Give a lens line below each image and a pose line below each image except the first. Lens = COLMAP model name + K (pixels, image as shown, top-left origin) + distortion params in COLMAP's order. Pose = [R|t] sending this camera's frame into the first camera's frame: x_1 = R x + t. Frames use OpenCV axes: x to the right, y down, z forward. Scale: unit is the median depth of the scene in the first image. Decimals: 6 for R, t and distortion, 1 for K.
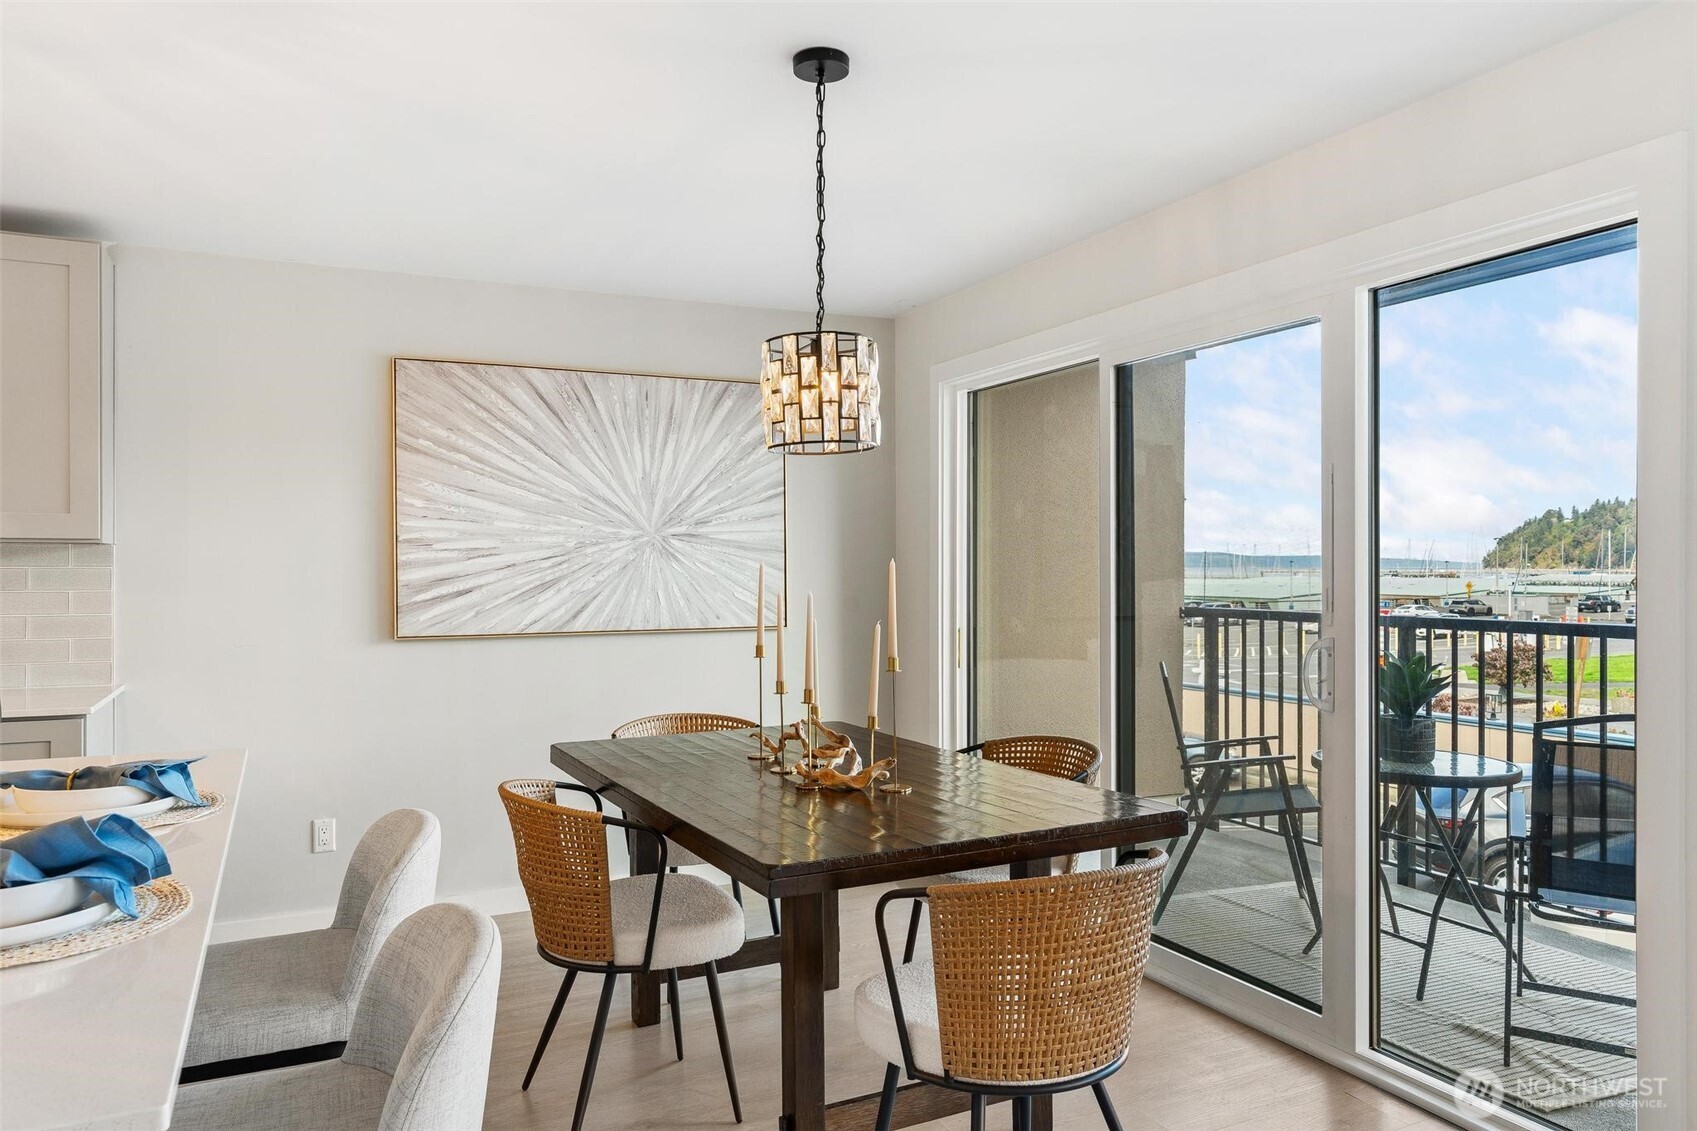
lens RADIAL K [[1146.9, 0, 806.7], [0, 1146.9, 574.6], [0, 0, 1]] dist [0.006570, -0.002743]
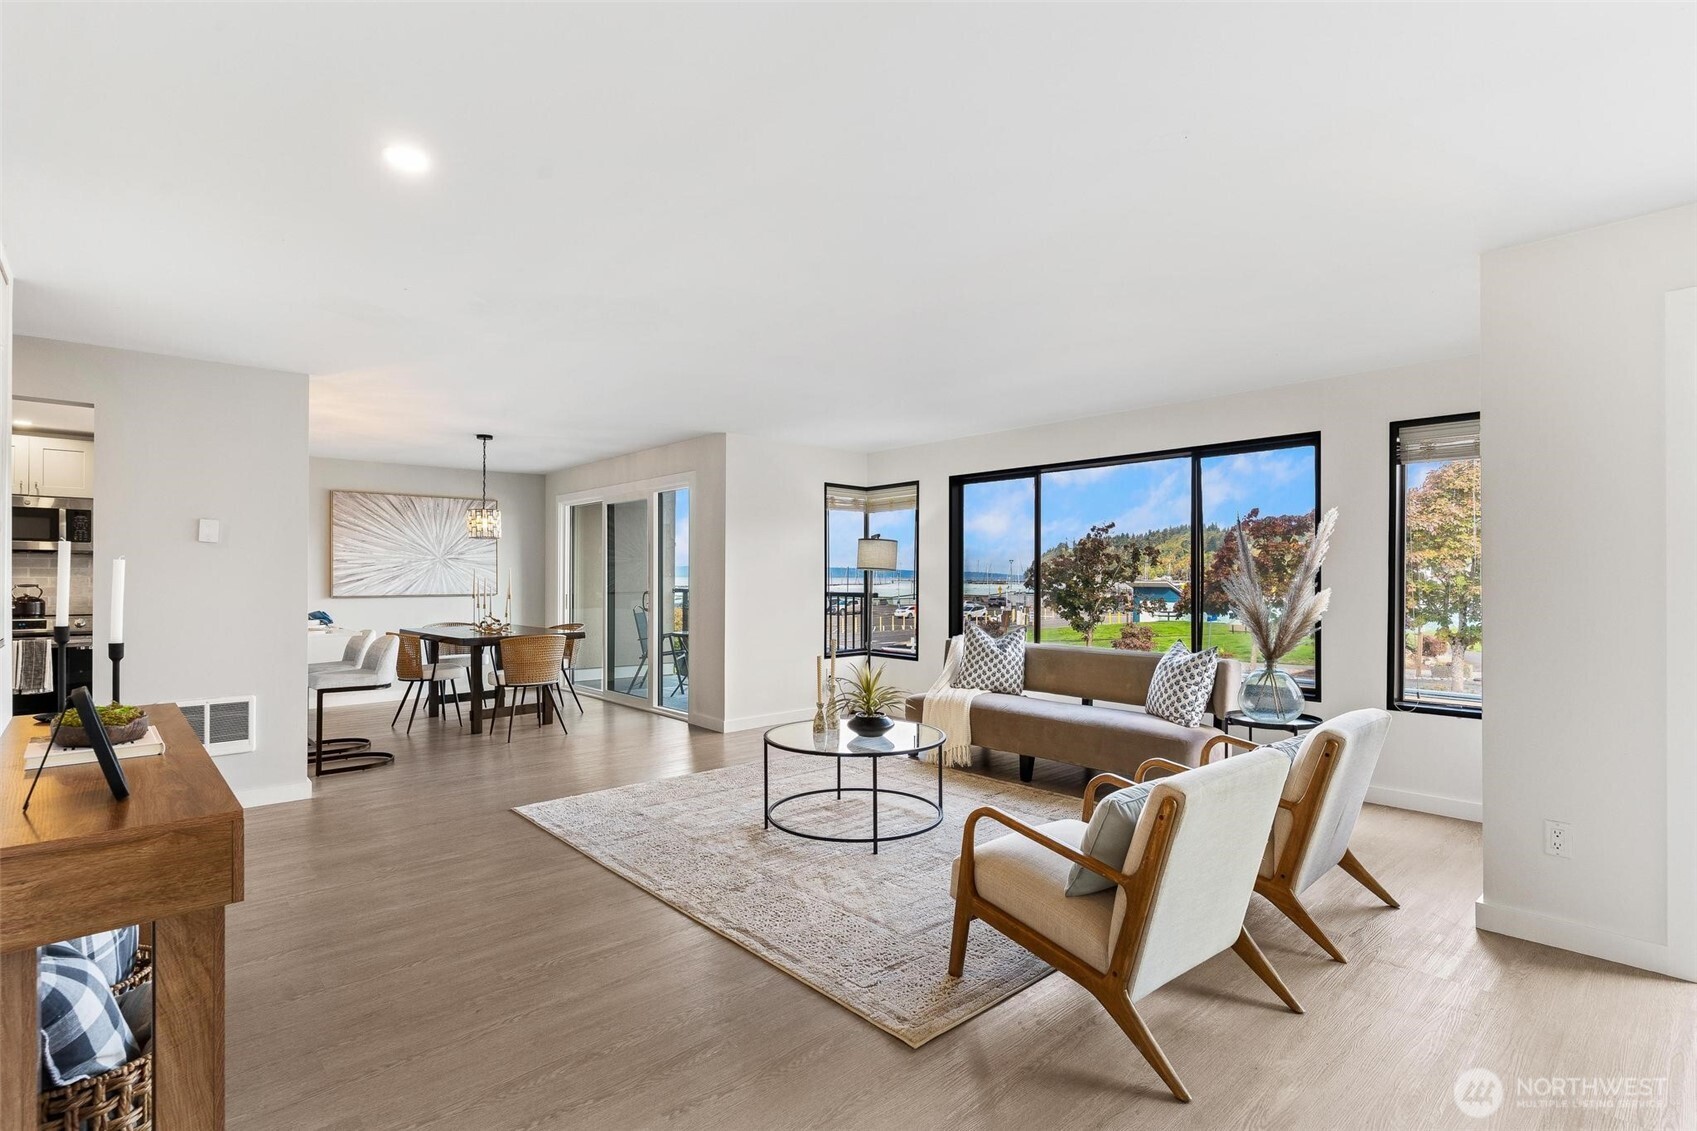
lens RADIAL K [[800.2, 0, 839.6], [0, 800.2, 571.9], [0, 0, 1]] dist [-0.003411, 0.002090]
pose [[0.951275, 0.004237, 0.308315, 0.174833], [-0.000614, 0.999930, -0.011846, 0.017786], [-0.308343, 0.011080, 0.951211, -1.041567]]
